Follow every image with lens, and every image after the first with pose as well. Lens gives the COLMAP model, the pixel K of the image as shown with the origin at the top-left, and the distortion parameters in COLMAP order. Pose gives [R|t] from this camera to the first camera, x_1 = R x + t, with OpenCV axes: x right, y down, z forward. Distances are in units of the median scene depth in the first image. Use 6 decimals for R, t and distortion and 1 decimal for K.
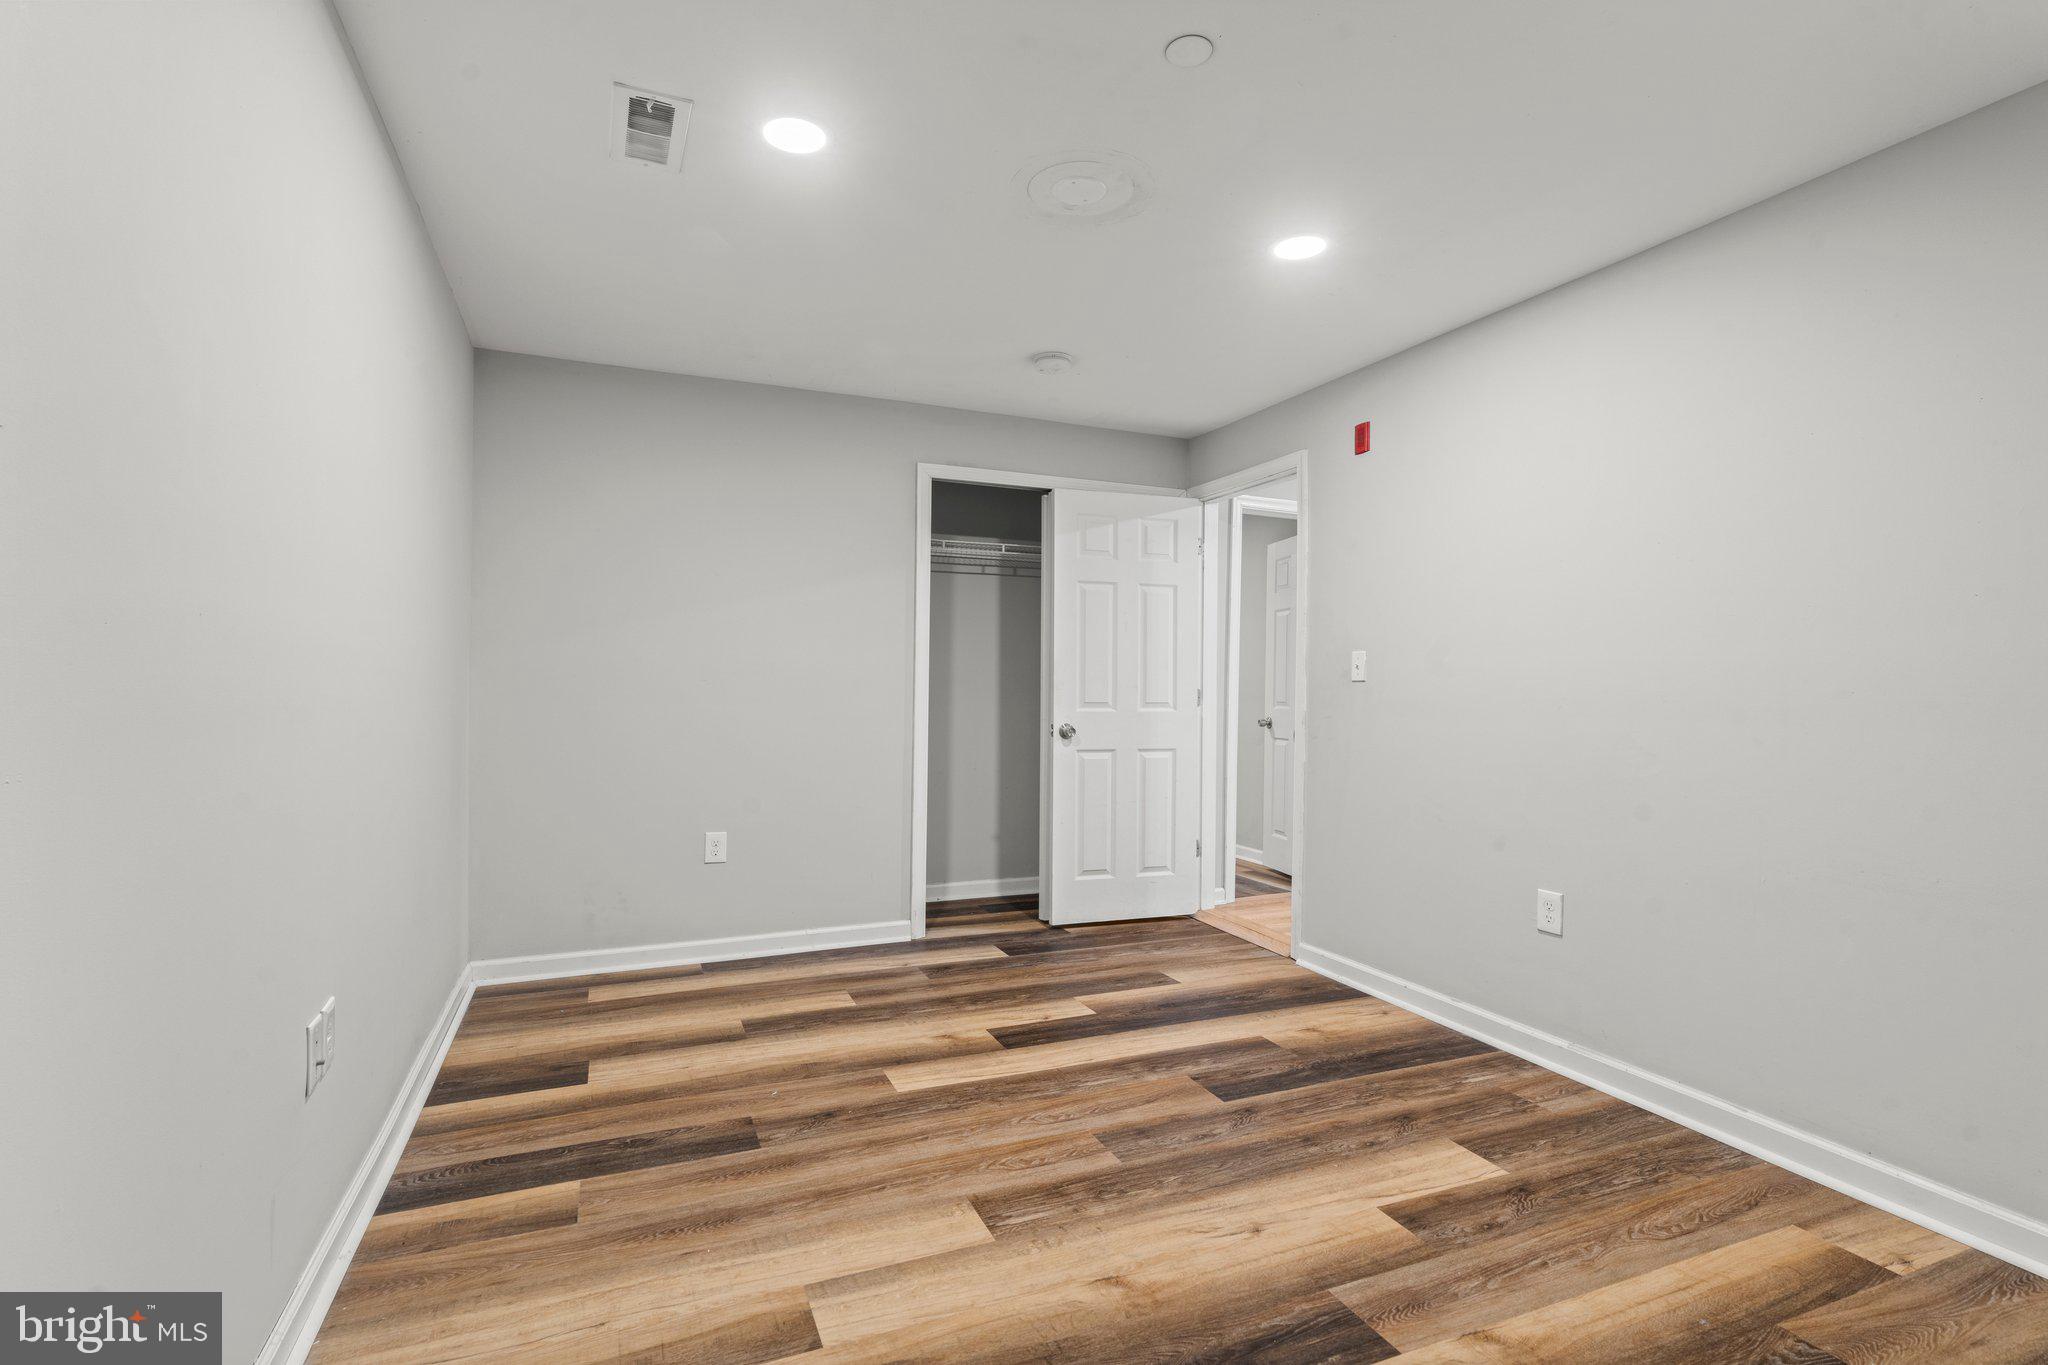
lens RADIAL K [[945.8, 0, 1019.7], [0, 945.8, 677.1], [0, 0, 1]] dist [0.000368, 0.000605]
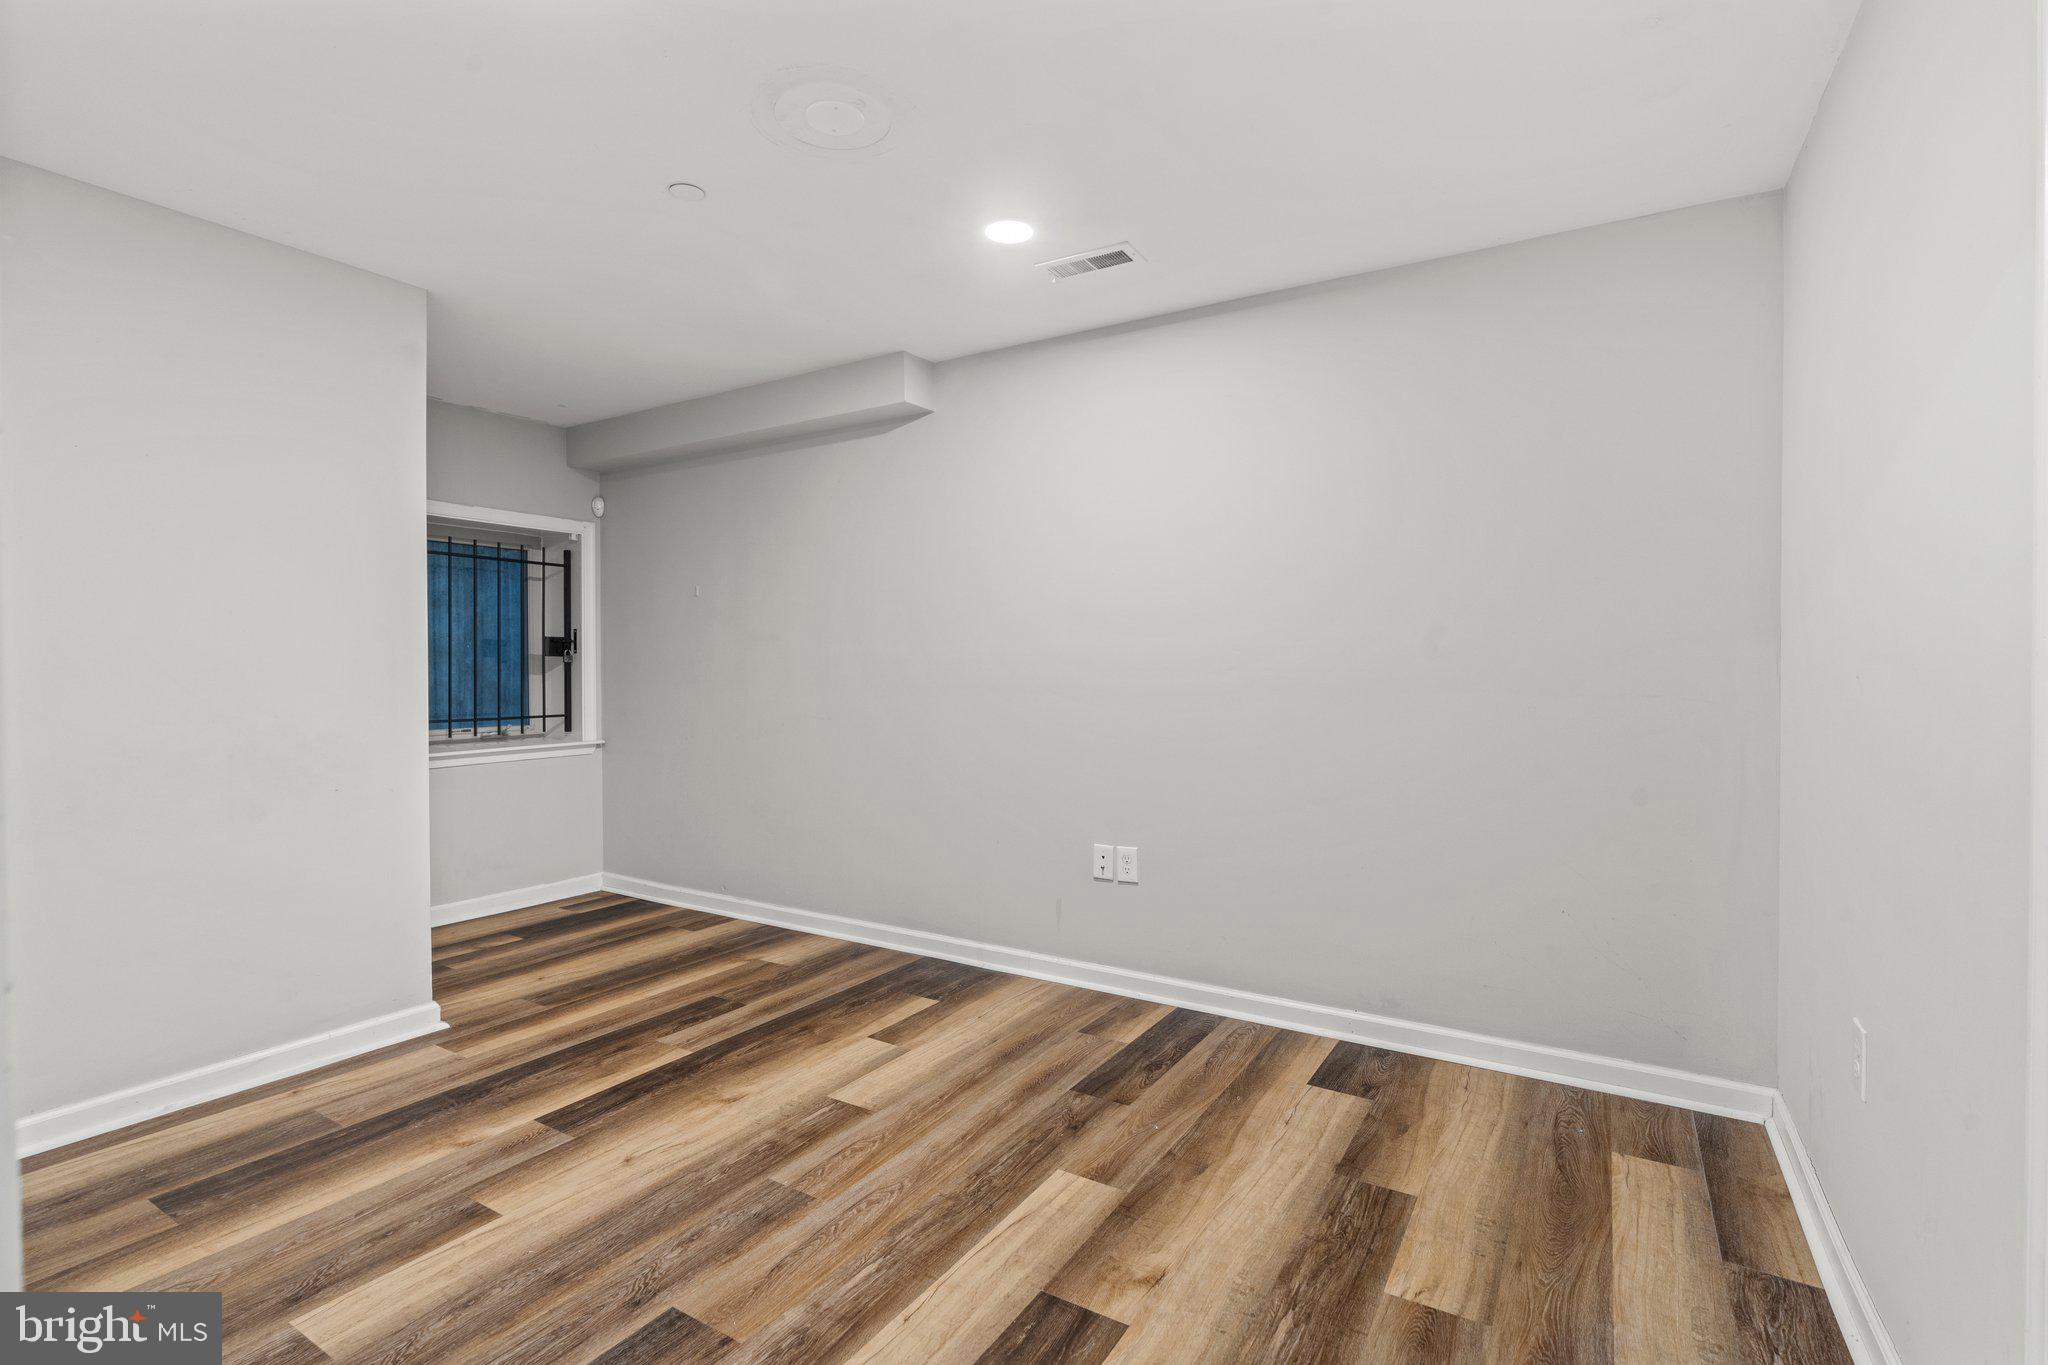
lens RADIAL K [[945.8, 0, 1019.7], [0, 945.8, 677.1], [0, 0, 1]] dist [0.000368, 0.000605]
pose [[-0.810646, -0.003863, -0.585524, 0.483306], [-0.002740, 0.999992, -0.002803, -0.013557], [0.585530, -0.000668, -0.810650, 1.978499]]
